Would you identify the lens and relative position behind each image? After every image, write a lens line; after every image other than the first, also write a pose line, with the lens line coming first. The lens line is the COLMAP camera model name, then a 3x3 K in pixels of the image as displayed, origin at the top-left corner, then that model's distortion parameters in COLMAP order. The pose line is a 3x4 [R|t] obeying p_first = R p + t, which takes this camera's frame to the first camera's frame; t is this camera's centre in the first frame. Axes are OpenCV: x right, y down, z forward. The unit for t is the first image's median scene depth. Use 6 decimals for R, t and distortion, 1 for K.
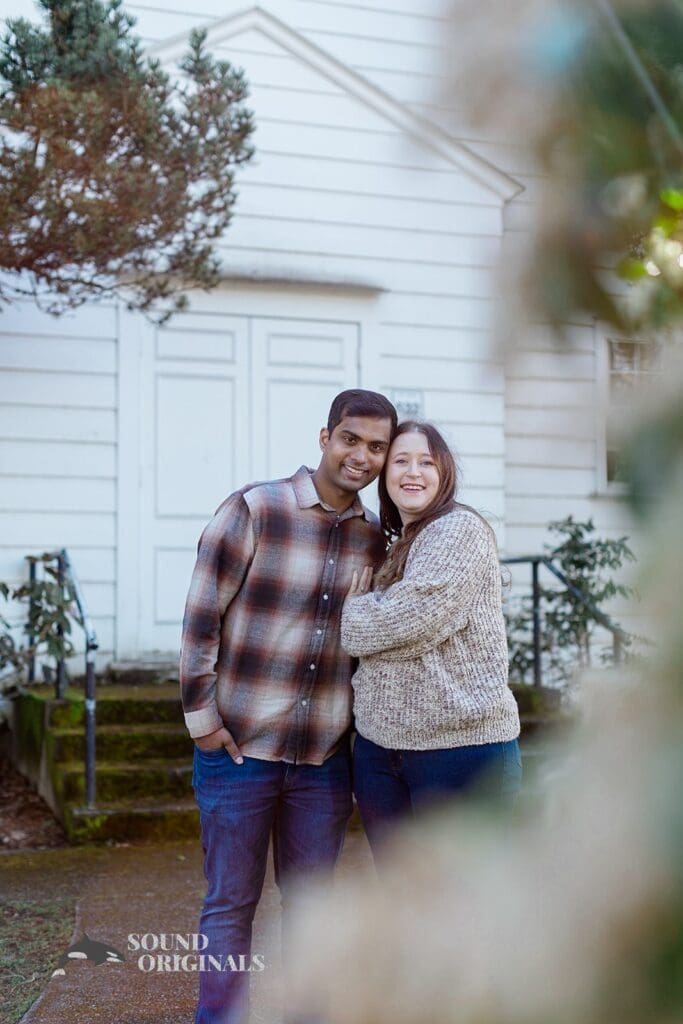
lens RADIAL K [[1462.0, 0, 361.5], [0, 1462.0, 501.2], [0, 0, 1]] dist [0.006074, 0.000000]
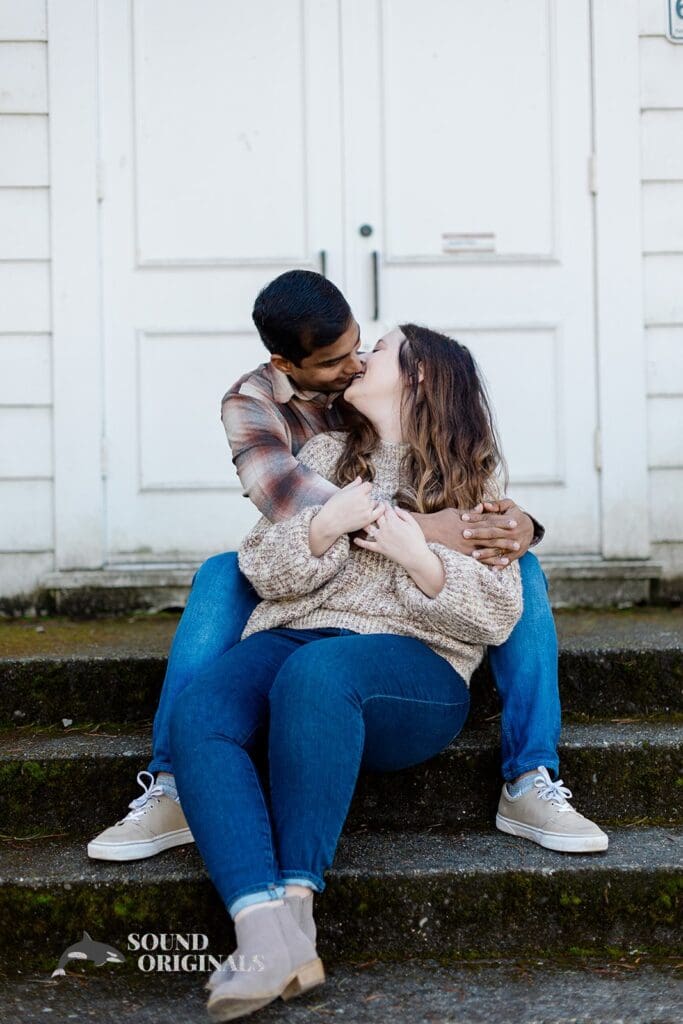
lens RADIAL K [[1462.0, 0, 344.3], [0, 1462.0, 521.9], [0, 0, 1]] dist [0.006074, 0.000000]
pose [[0.948694, -0.012888, -0.315932, 0.090786], [0.033678, 0.997604, 0.060434, 0.084653], [0.314396, -0.067973, 0.946855, 0.721406]]
